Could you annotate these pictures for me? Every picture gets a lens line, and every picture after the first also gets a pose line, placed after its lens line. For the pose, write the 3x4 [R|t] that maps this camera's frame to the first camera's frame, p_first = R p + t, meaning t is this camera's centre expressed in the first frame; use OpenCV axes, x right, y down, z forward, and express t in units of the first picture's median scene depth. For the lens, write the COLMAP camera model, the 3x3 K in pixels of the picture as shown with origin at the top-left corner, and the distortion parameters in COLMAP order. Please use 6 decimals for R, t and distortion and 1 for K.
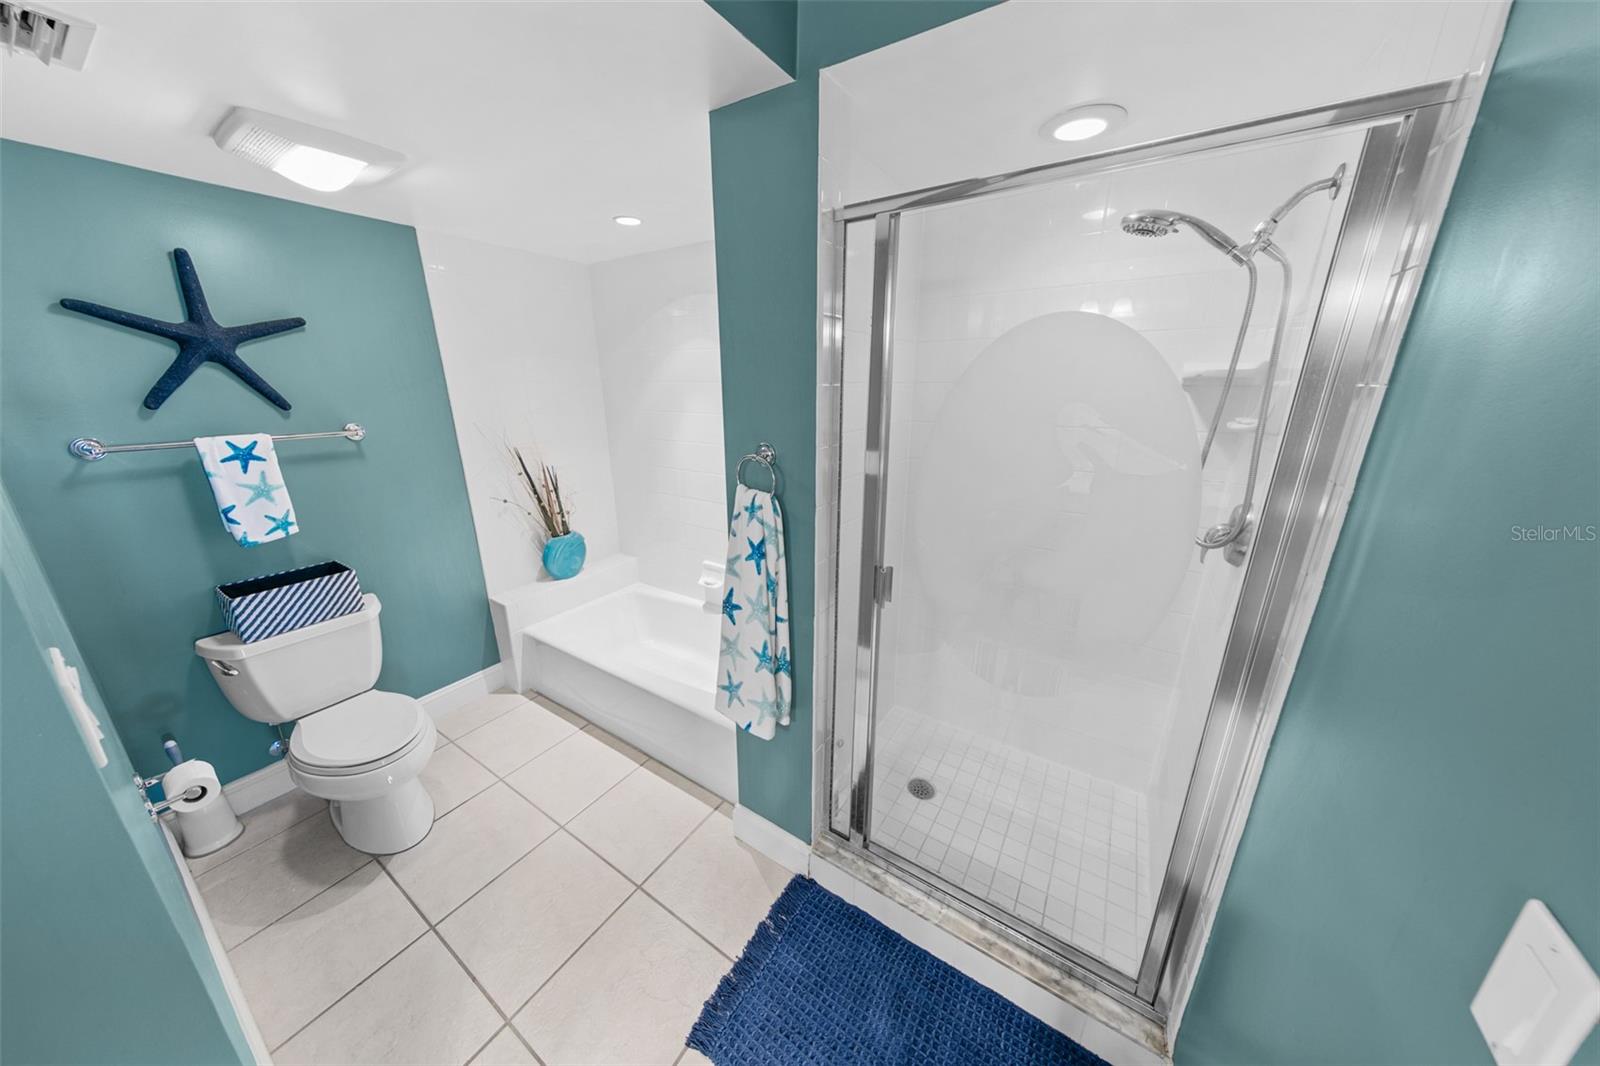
lens RADIAL K [[498.3, 0, 796.0], [0, 498.3, 532.3], [0, 0, 1]] dist [0.008413, -0.001682]
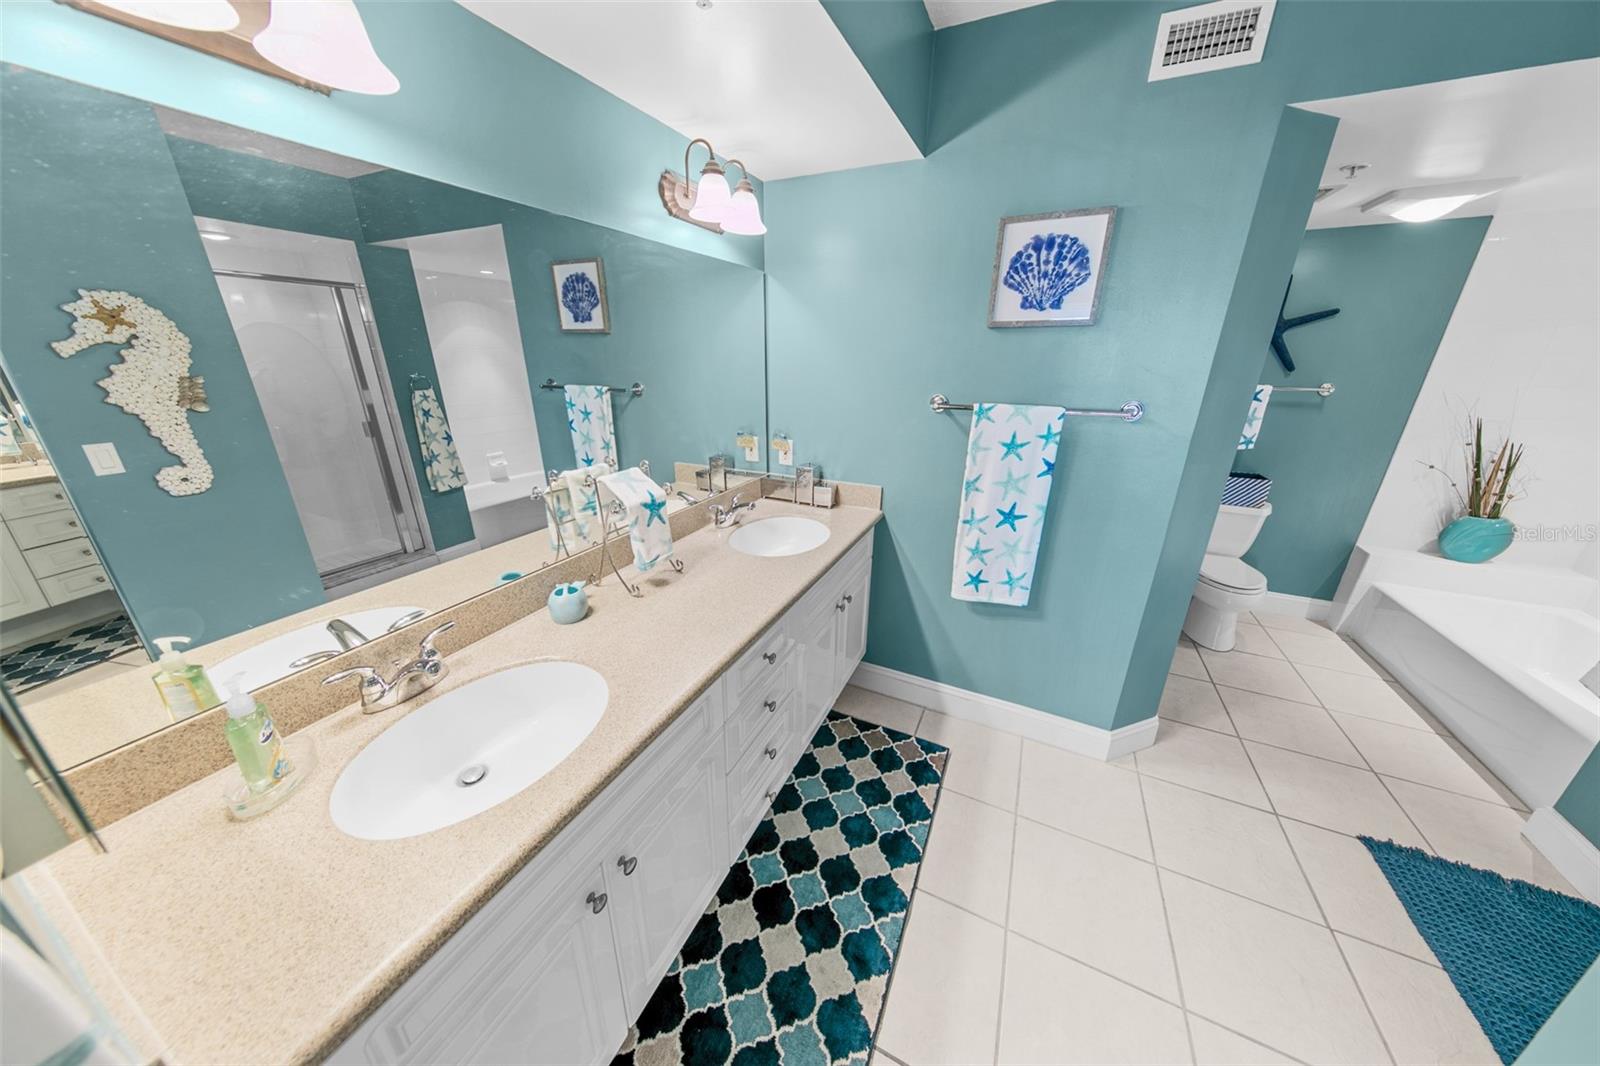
lens RADIAL K [[498.3, 0, 796.0], [0, 498.3, 532.3], [0, 0, 1]] dist [0.008413, -0.001682]
pose [[0.123627, 0.341436, -0.931739, 0.289047], [-0.291392, 0.910039, 0.294821, 0.139907], [0.948582, 0.235053, 0.211997, -0.468430]]
